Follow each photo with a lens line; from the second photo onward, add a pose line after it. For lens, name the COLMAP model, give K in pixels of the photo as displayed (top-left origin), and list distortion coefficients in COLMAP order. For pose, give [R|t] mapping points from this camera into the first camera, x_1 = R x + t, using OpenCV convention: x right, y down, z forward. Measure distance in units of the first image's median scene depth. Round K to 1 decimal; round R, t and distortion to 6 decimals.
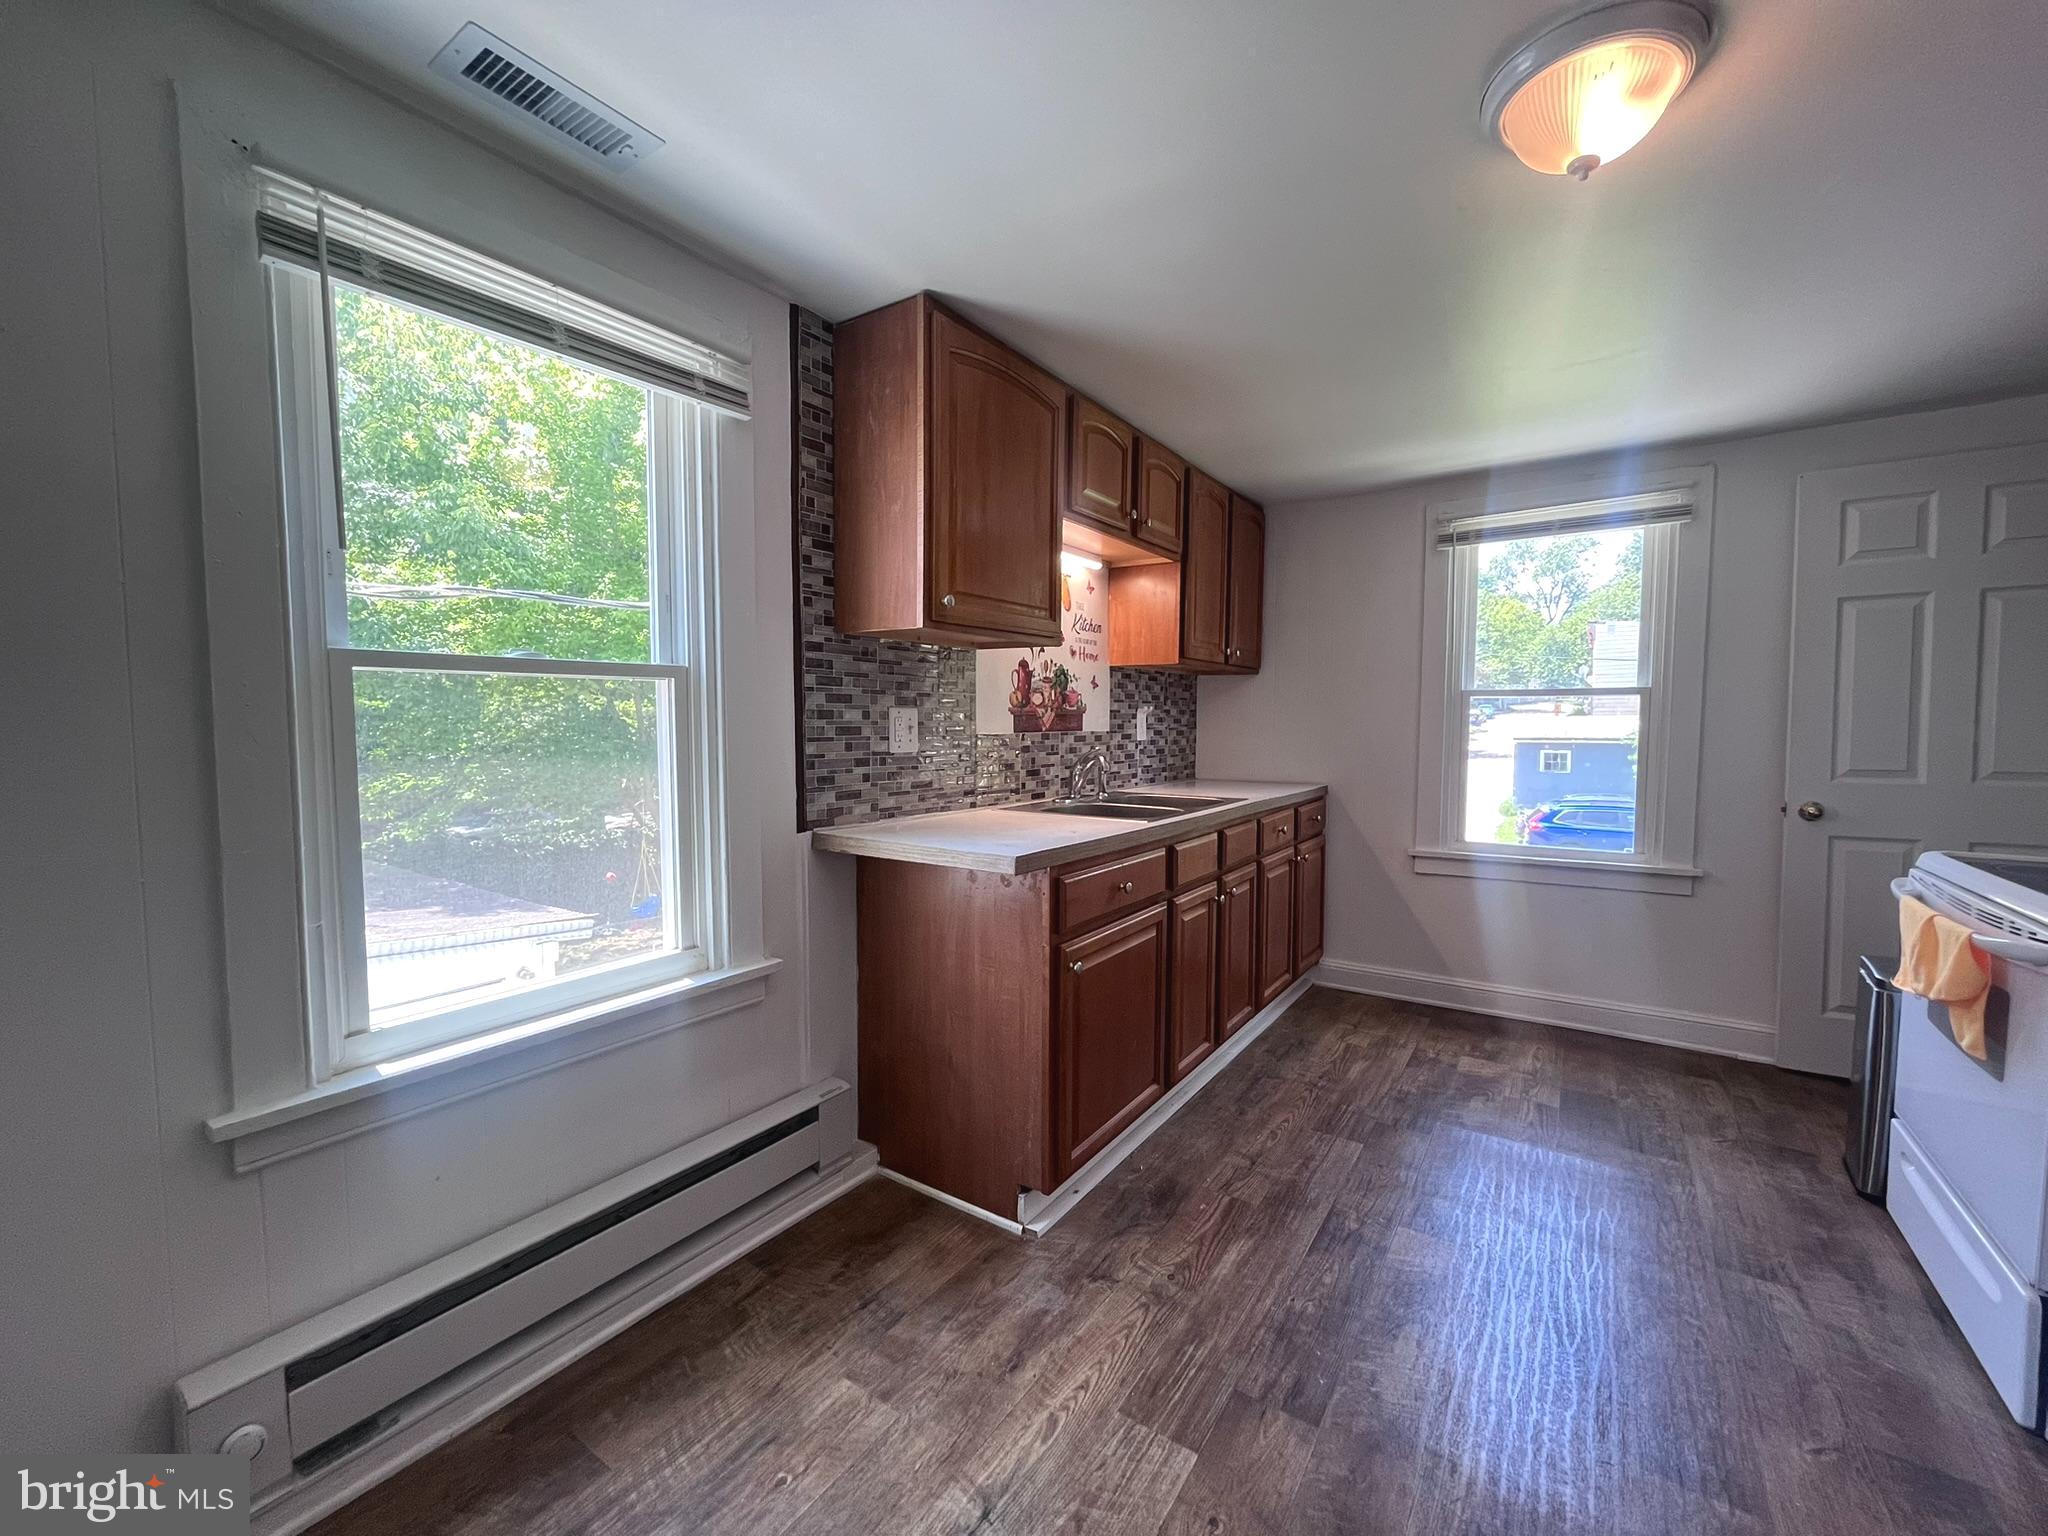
lens RADIAL K [[821.9, 0, 1044.7], [0, 821.9, 822.9], [0, 0, 1]] dist [-0.001434, -0.001084]
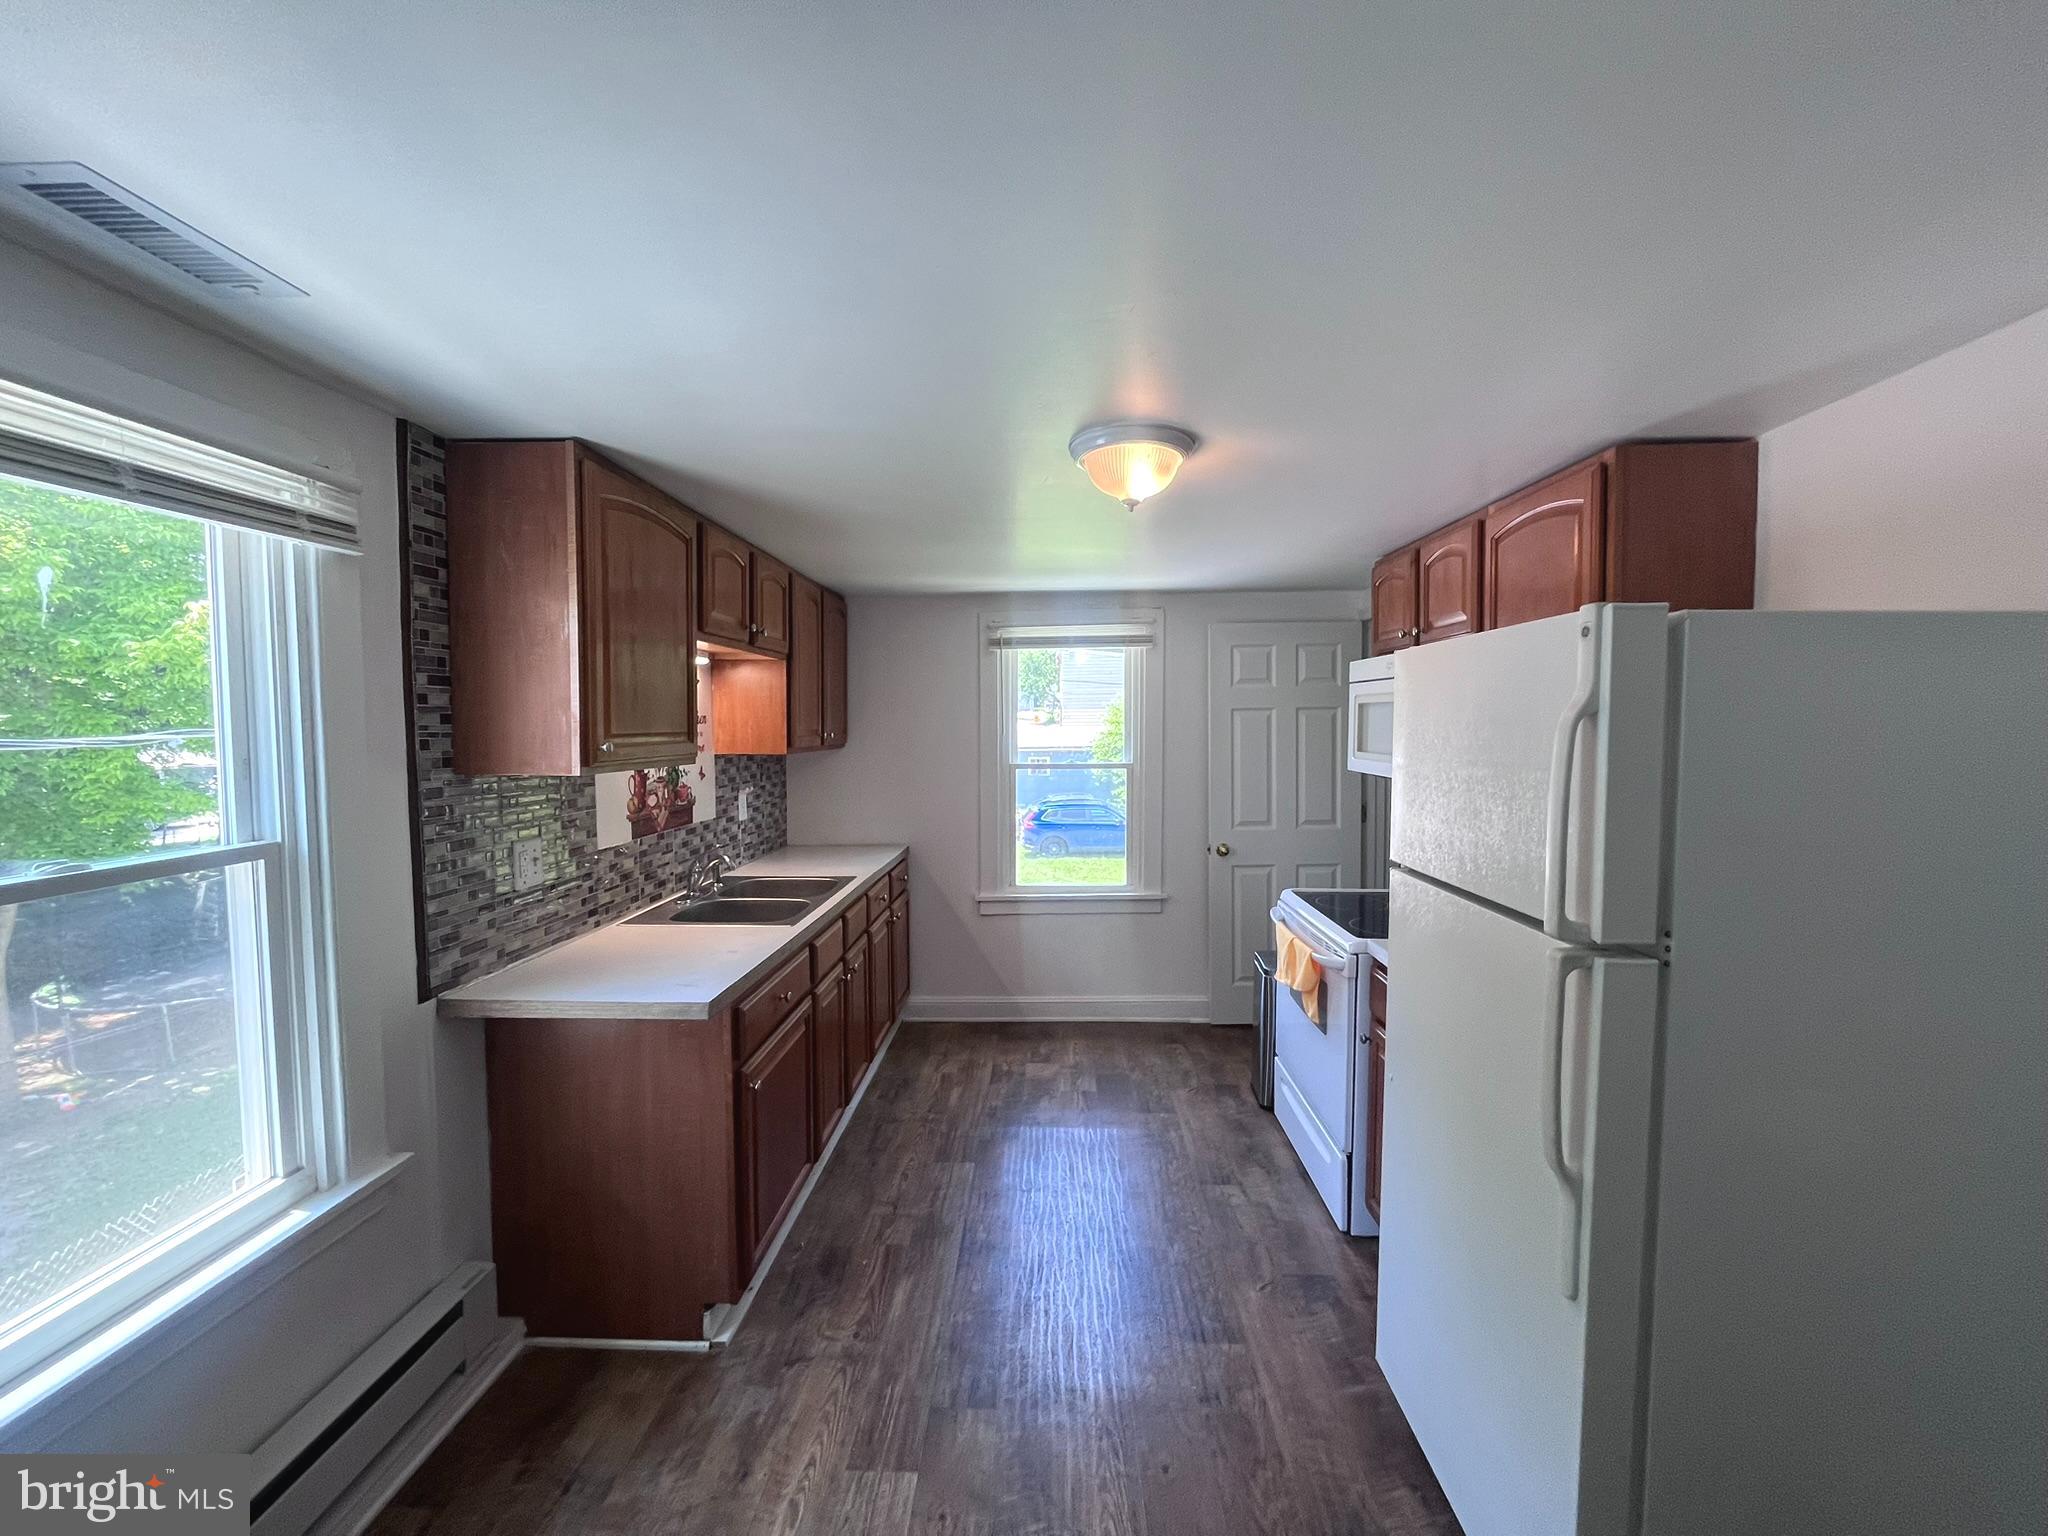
lens RADIAL K [[821.9, 0, 1067.2], [0, 821.9, 827.2], [0, 0, 1]] dist [-0.001434, -0.001084]
pose [[0.828586, -0.045875, 0.557979, -0.205017], [0.042612, 0.998914, 0.018850, -0.162435], [-0.558238, 0.008158, 0.829641, -0.120239]]
